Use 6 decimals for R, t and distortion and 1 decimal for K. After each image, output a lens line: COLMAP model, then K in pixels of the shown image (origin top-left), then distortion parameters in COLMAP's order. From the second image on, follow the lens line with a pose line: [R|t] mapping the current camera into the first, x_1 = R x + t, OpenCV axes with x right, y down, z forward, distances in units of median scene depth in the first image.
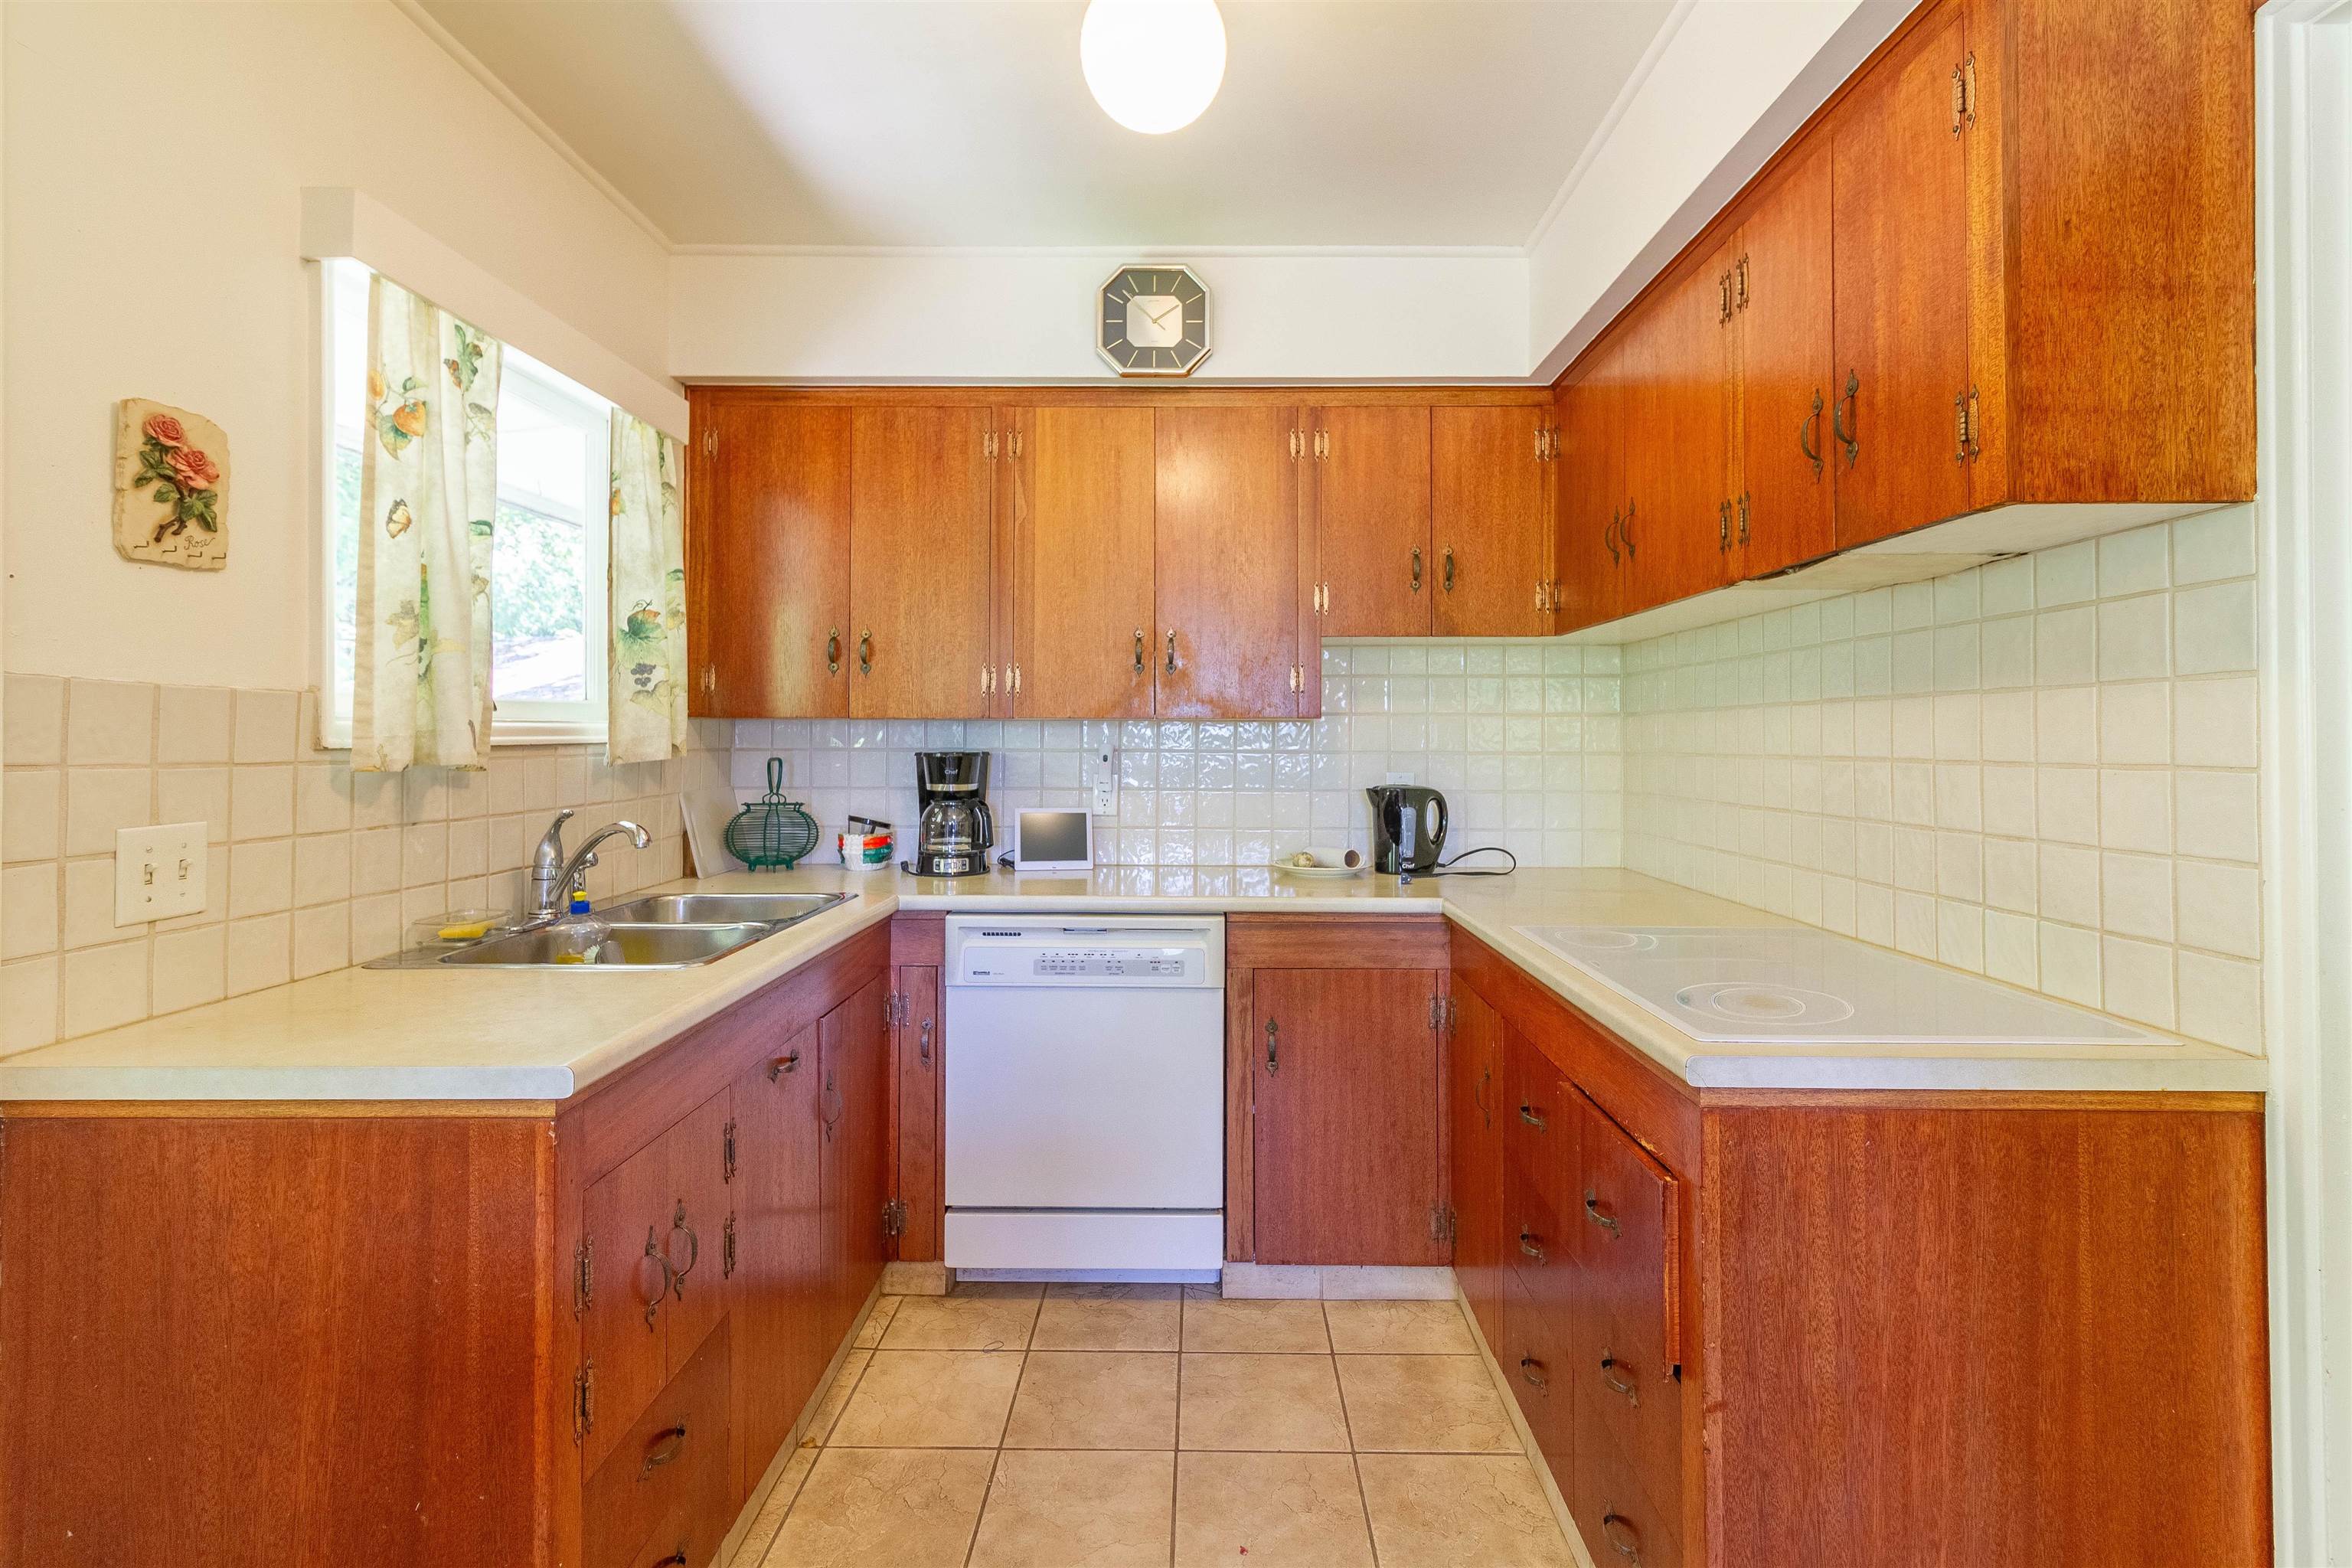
lens RADIAL K [[1093.8, 0, 1206.5], [0, 1093.8, 732.8], [0, 0, 1]] dist [0.000104, -0.000016]
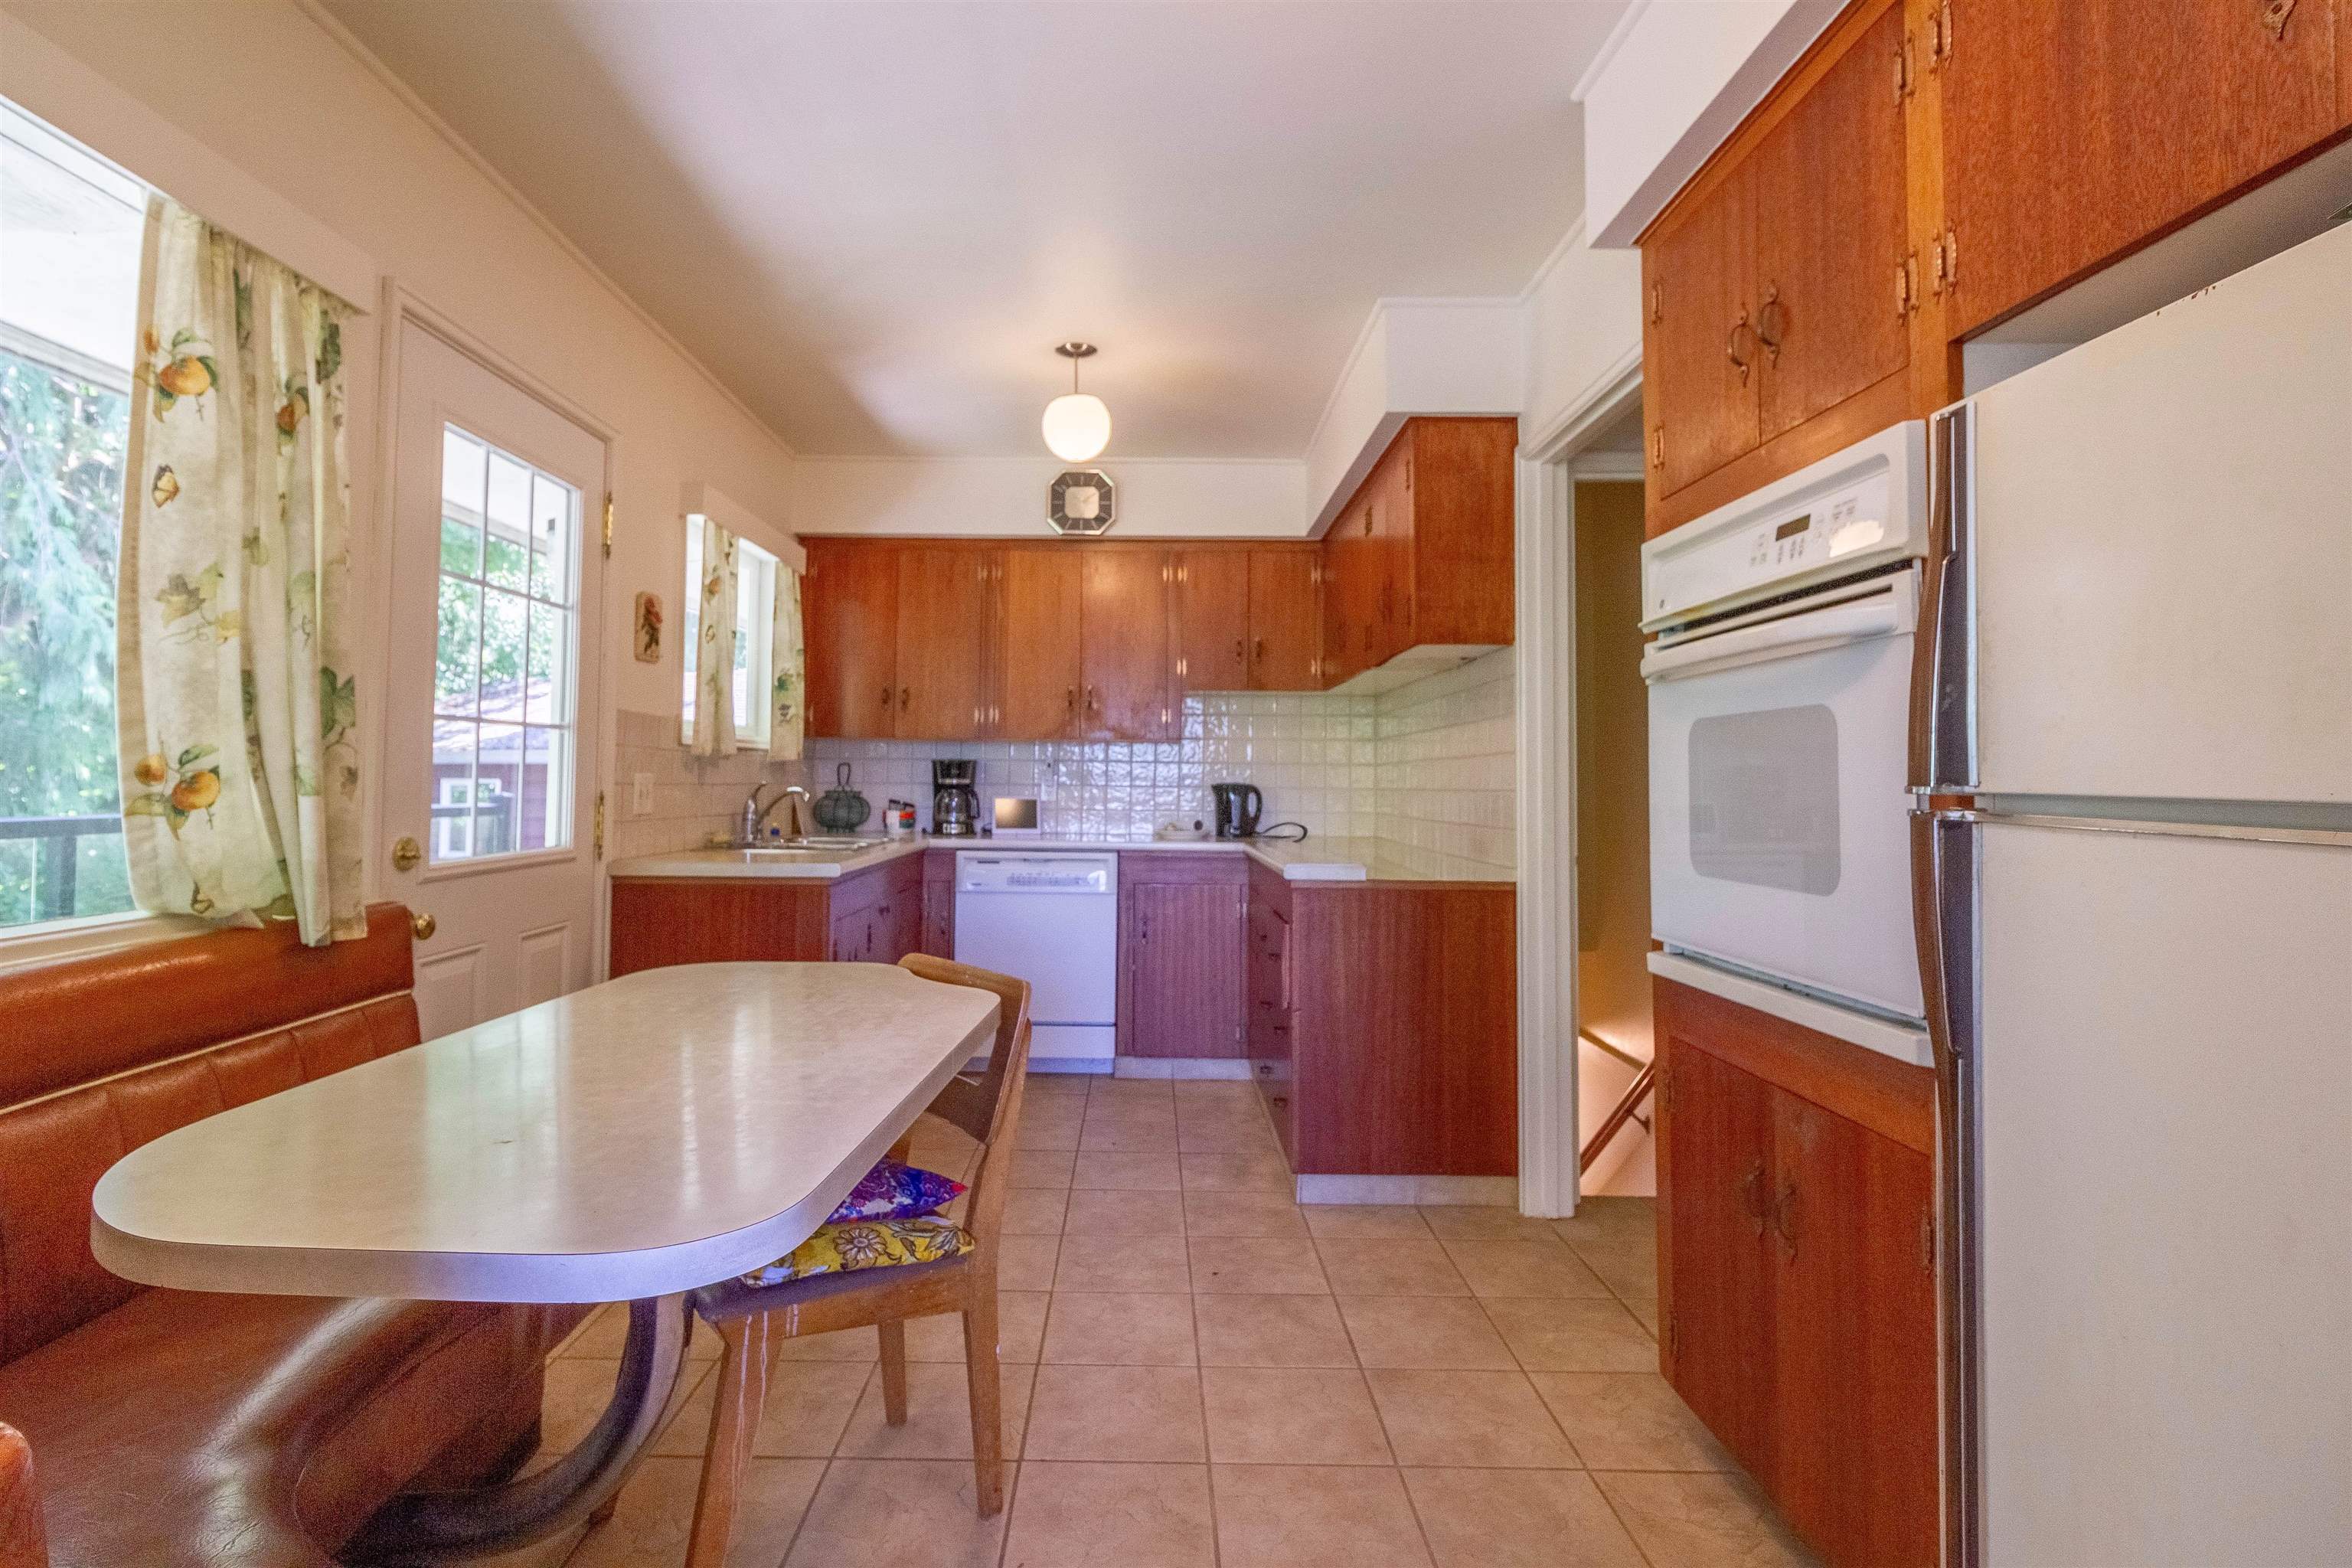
lens RADIAL K [[1137.0, 0, 1130.1], [0, 1137.0, 723.2], [0, 0, 1]] dist [0.000247, 0.000022]
pose [[0.999783, 0.007331, -0.019505, 0.061668], [-0.008243, 0.998855, -0.047117, 0.042605], [0.019137, 0.047268, 0.998699, -0.708668]]
